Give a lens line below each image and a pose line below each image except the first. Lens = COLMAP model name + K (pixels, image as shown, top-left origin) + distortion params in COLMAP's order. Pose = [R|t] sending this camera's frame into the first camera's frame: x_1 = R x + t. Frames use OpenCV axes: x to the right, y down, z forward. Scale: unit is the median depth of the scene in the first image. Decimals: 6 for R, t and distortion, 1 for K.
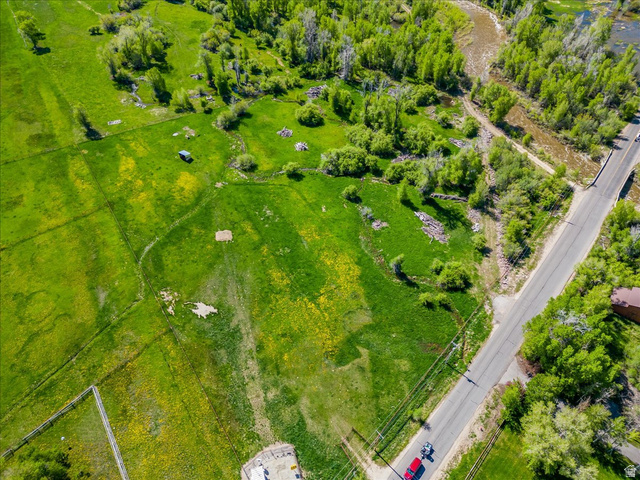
lens RADIAL K [[448.8, 0, 320.5], [0, 448.8, 238.0], [0, 0, 1]] dist [0.054896, -0.041598]
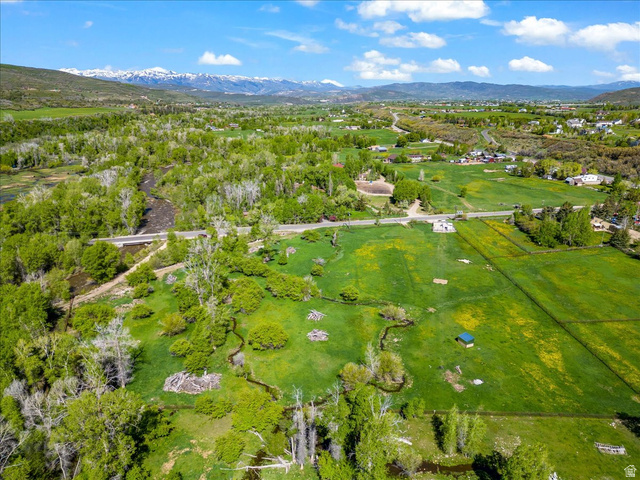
lens RADIAL K [[448.8, 0, 319.8], [0, 448.8, 239.8], [0, 0, 1]] dist [0.054896, -0.041598]
pose [[-0.843264, -0.179191, 0.506750, -0.518619], [0.375875, 0.477340, 0.794270, -1.086247], [-0.384218, 0.860254, -0.335170, 1.404730]]
